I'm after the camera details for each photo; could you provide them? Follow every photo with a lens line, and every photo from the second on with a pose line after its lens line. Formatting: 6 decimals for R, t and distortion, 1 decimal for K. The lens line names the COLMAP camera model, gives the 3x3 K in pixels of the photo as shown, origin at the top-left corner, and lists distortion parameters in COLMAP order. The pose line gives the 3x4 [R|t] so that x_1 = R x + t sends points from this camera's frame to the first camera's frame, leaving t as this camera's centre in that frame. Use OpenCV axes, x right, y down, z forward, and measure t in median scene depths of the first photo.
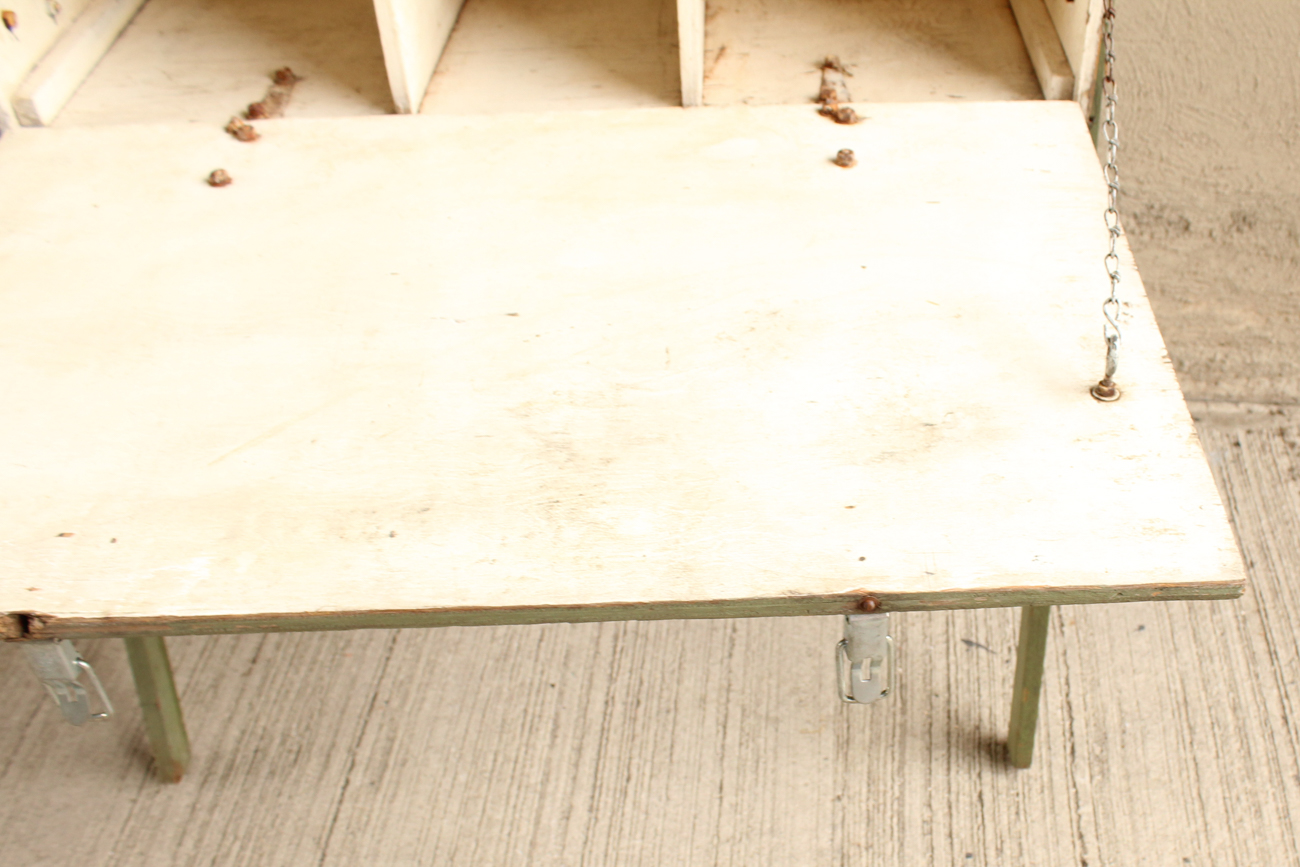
lens RADIAL K [[1442.4, 0, 867.1], [0, 1442.4, 581.7], [0, 0, 1]] dist [-0.157496, 0.136005]
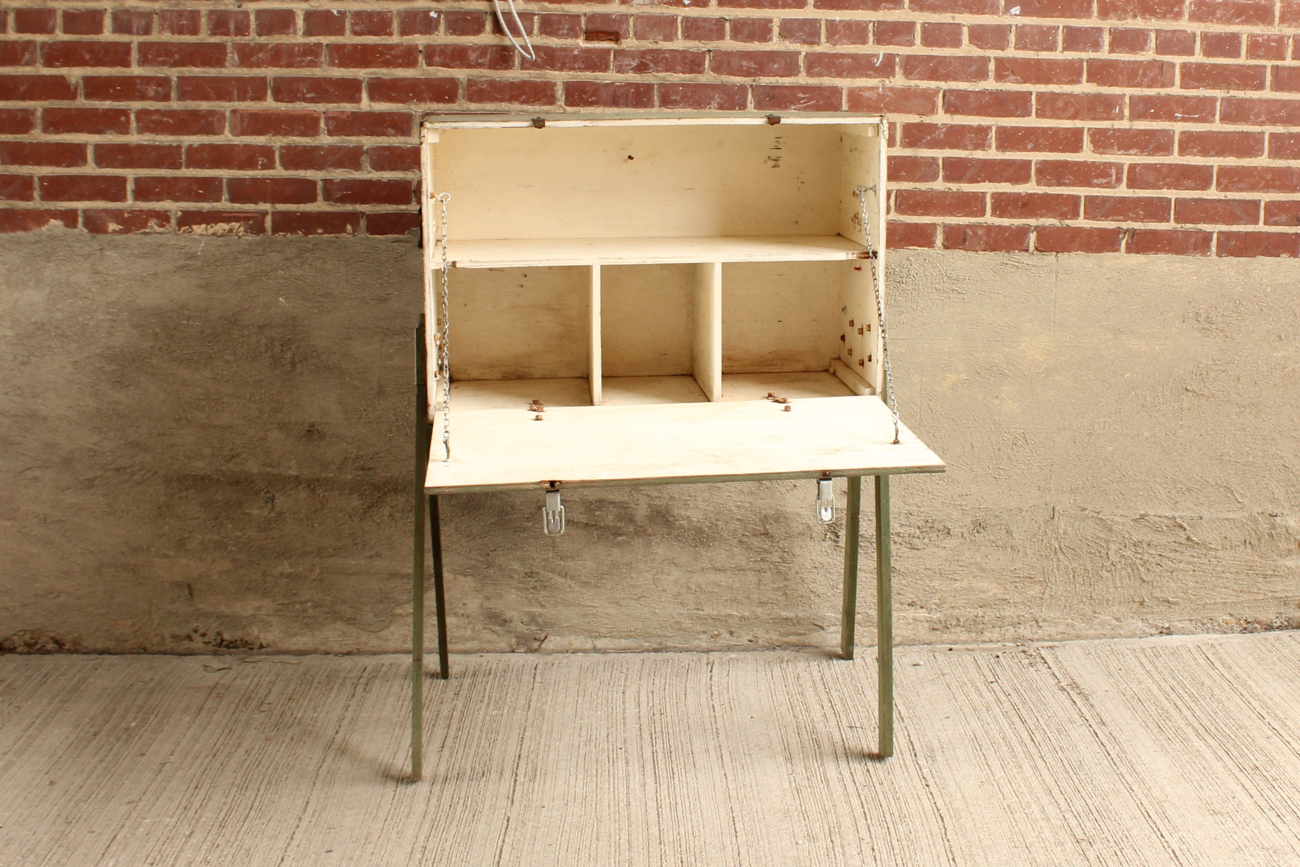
lens RADIAL K [[1793.2, 0, 698.8], [0, 1793.2, 318.9], [0, 0, 1]] dist [-0.141104, 0.034939]
pose [[0.998141, -0.036944, 0.048471, -0.258751], [0.058252, 0.812137, -0.580552, 1.136320], [-0.017917, 0.582296, 0.812779, -1.349615]]
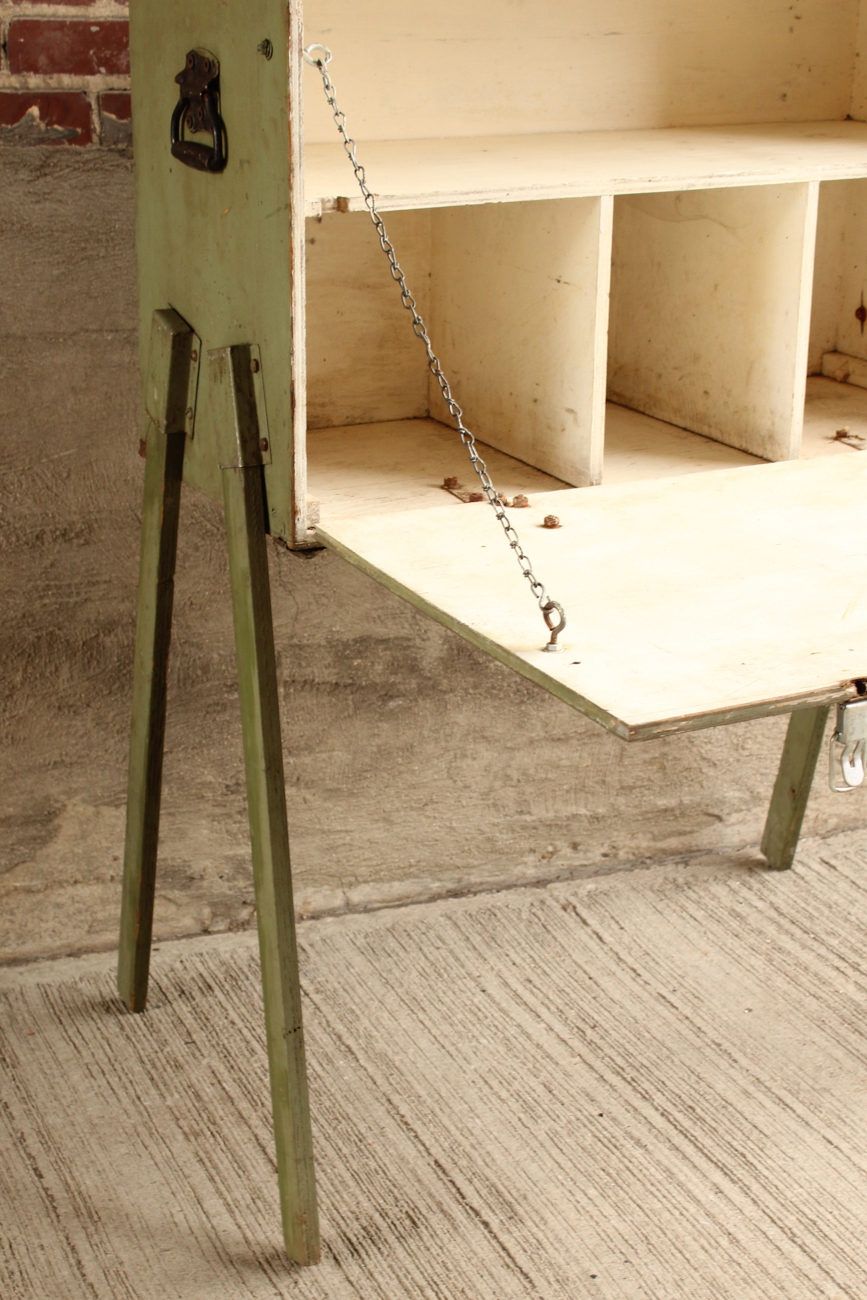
lens RADIAL K [[2405.0, 0, 428.8], [0, 2405.0, 734.9], [0, 0, 1]] dist [-0.031470, 0.227616]
pose [[0.915861, -0.154759, 0.370471, -1.076517], [0.288904, 0.894785, -0.340432, 0.438755], [-0.278807, 0.418819, 0.864209, -0.552786]]
